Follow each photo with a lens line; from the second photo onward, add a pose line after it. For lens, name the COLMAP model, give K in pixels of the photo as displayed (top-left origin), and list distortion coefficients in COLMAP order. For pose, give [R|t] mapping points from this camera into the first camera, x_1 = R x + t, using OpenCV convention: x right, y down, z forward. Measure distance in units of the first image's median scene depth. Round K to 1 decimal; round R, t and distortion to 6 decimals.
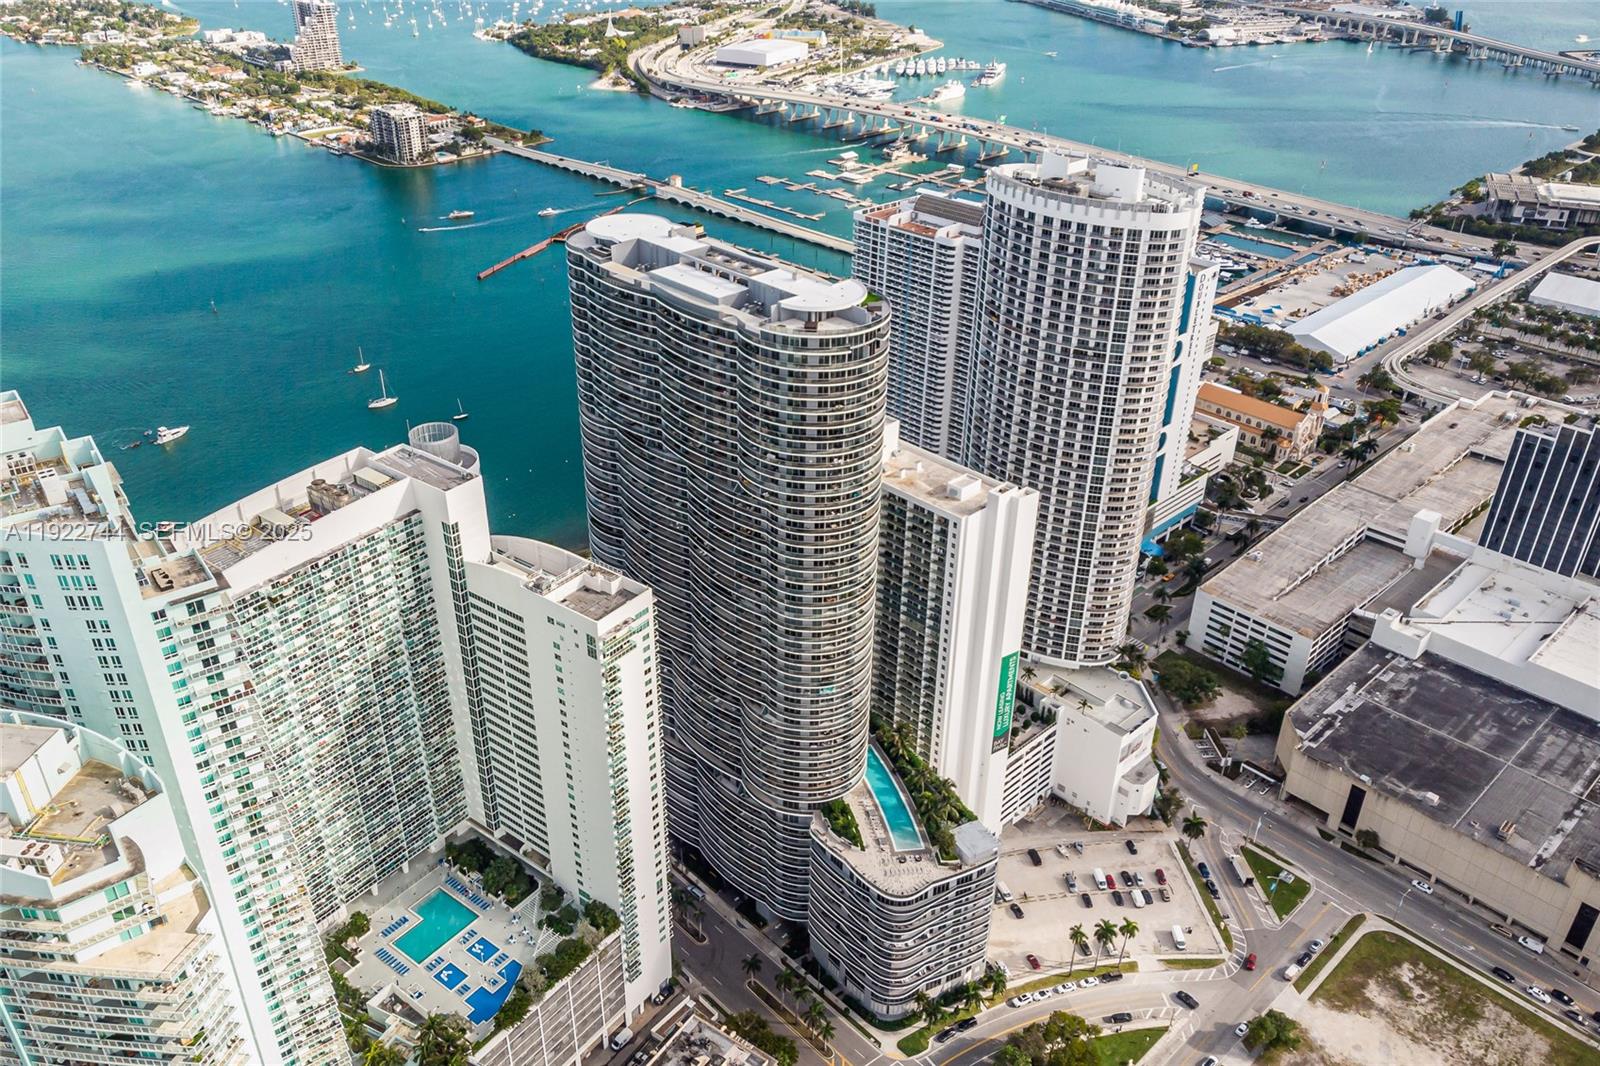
lens RADIAL K [[1176.0, 0, 739.2], [0, 1176.0, 513.1], [0, 0, 1]] dist [0.026567, -0.017450]
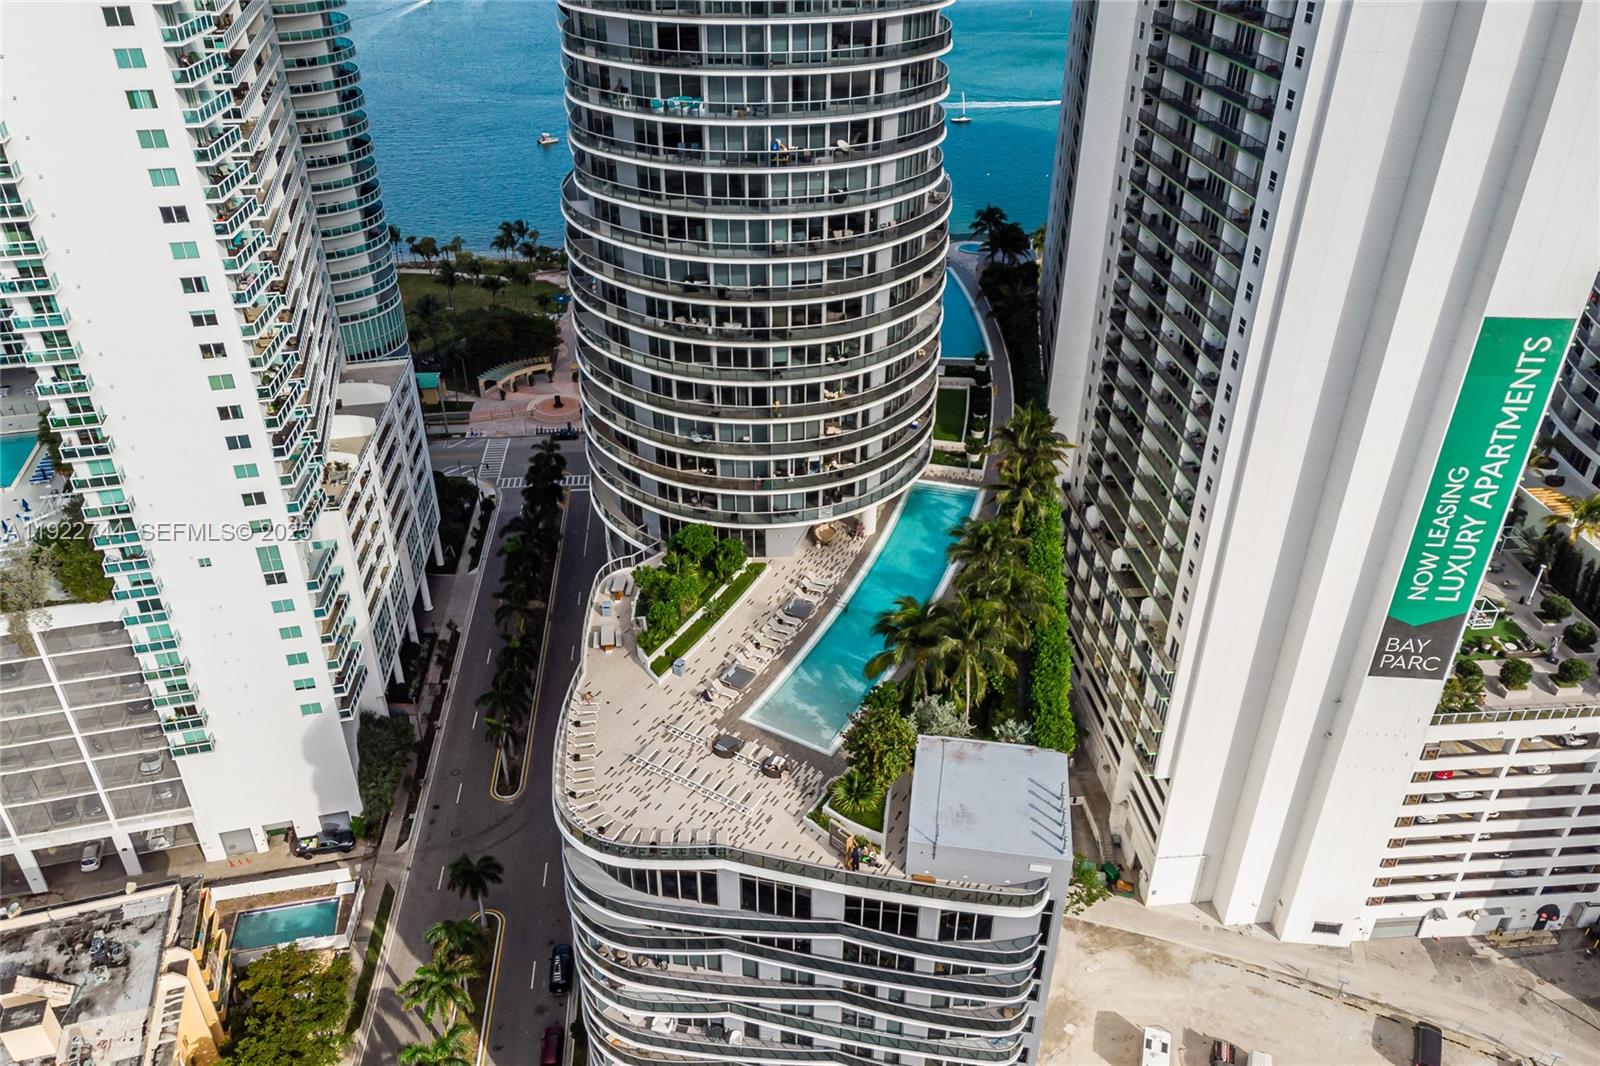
lens RADIAL K [[1176.0, 0, 775.2], [0, 1176.0, 534.5], [0, 0, 1]] dist [0.026567, -0.017450]
pose [[0.799777, 0.327642, -0.502999, 0.236679], [-0.298146, 0.944066, 0.140885, 0.174237], [0.521025, 0.037290, 0.852727, 0.658573]]
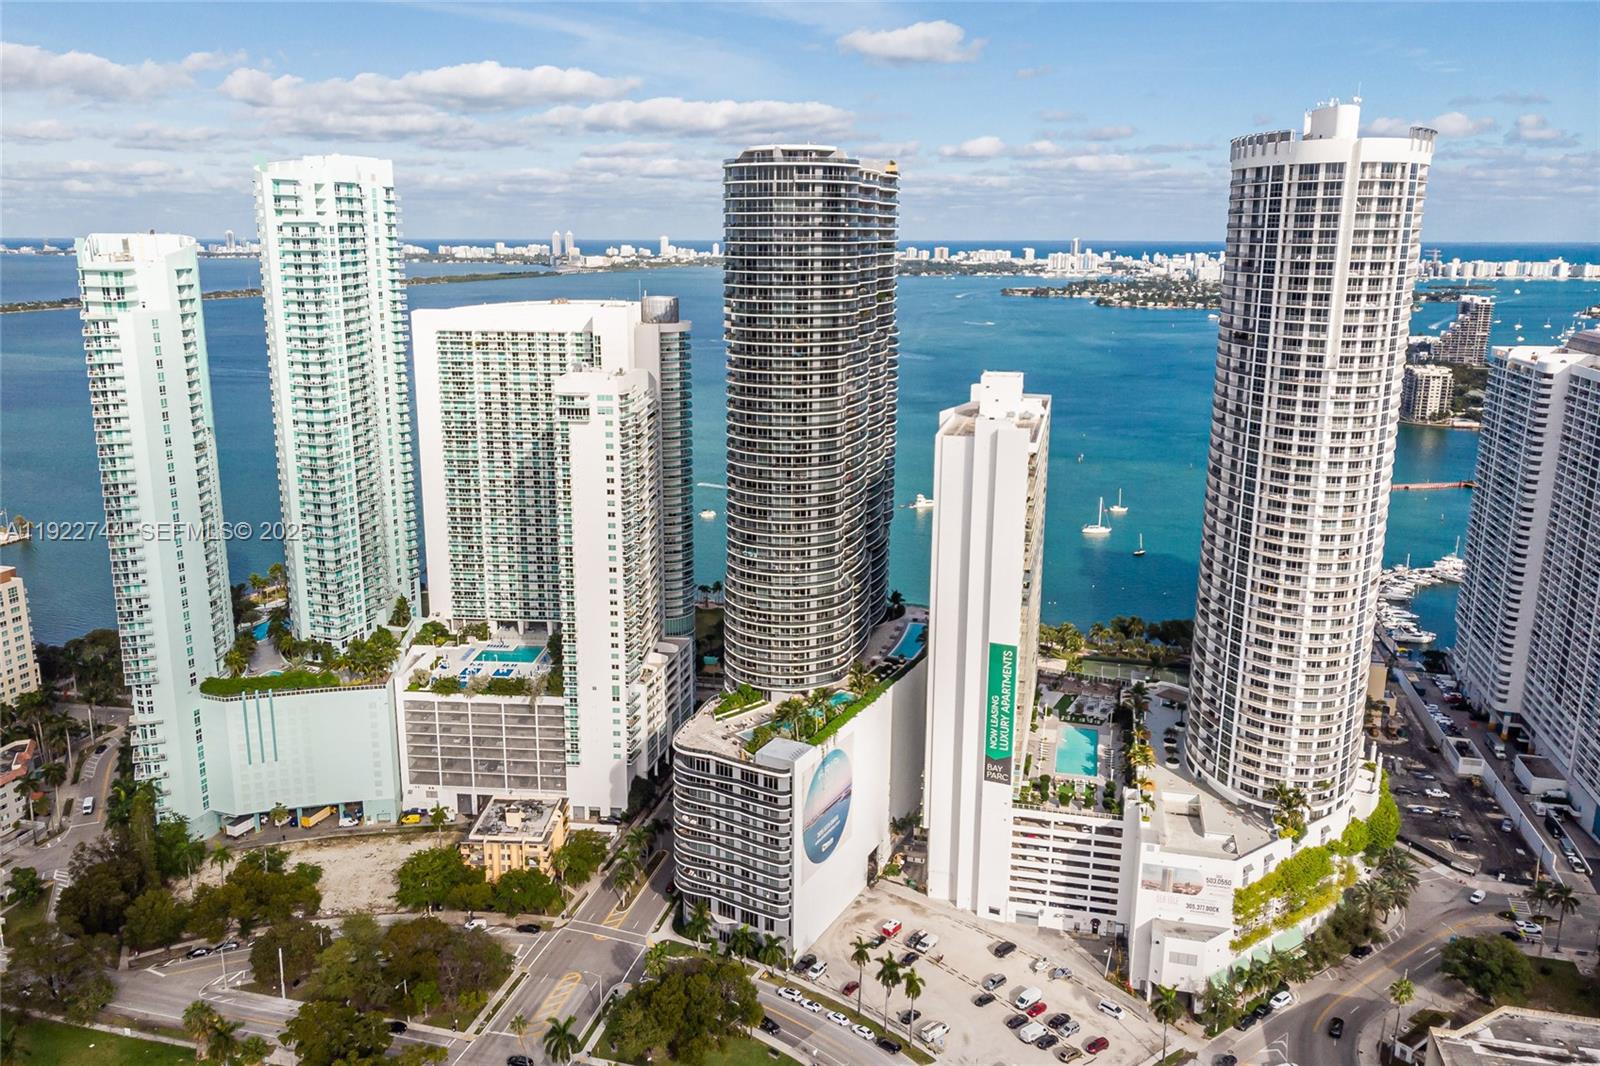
lens RADIAL K [[1176.0, 0, 769.8], [0, 1176.0, 505.2], [0, 0, 1]] dist [0.026567, -0.017450]
pose [[0.560073, 0.196671, -0.804760, 0.762270], [-0.412911, 0.908423, -0.065361, 0.148016], [0.718208, 0.368902, 0.589991, 0.343776]]
